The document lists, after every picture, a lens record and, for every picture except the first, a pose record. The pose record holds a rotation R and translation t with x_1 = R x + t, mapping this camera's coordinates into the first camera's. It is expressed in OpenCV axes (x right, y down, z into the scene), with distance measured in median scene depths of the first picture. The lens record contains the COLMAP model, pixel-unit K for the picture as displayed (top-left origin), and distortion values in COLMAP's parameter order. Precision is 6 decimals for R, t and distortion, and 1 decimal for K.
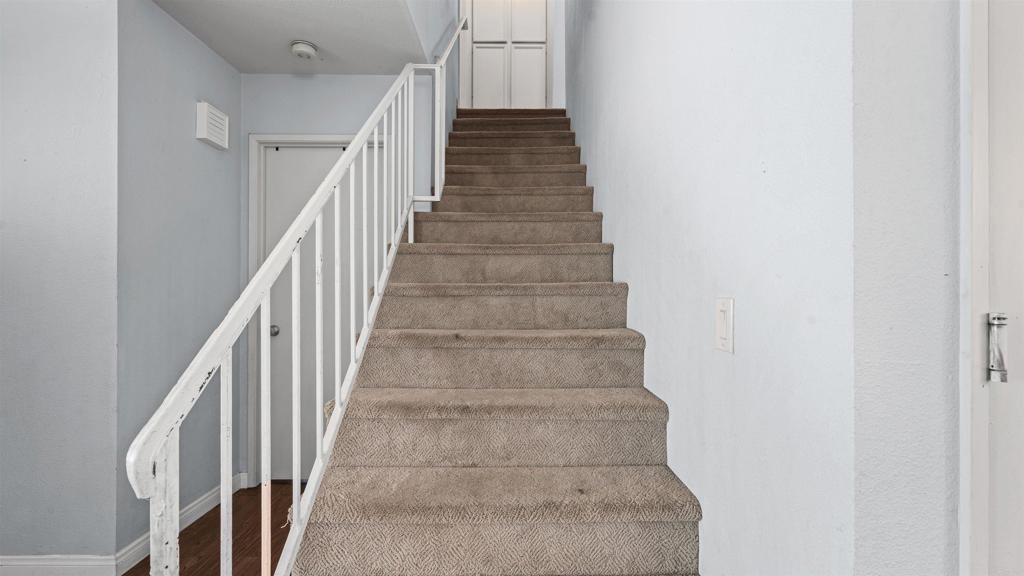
lens RADIAL K [[464.1, 0, 509.2], [0, 464.1, 292.1], [0, 0, 1]] dist [-0.005339, 0.002824]
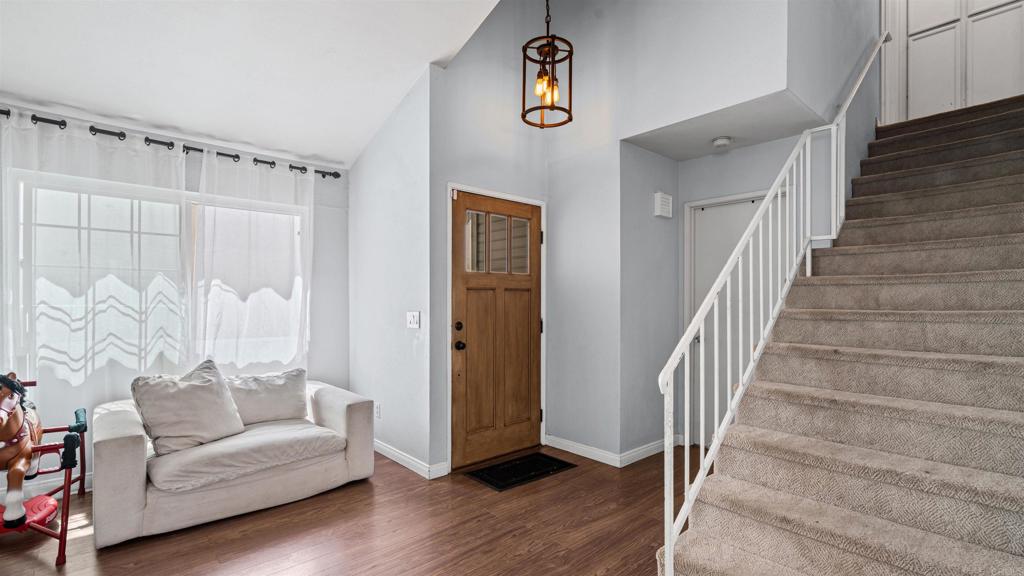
lens RADIAL K [[464.1, 0, 512.4], [0, 464.1, 297.1], [0, 0, 1]] dist [-0.005339, 0.002824]
pose [[0.663660, -0.005995, -0.748010, 0.232804], [-0.003689, 0.999929, -0.011287, -0.036964], [0.748025, 0.010251, 0.663591, -0.507229]]
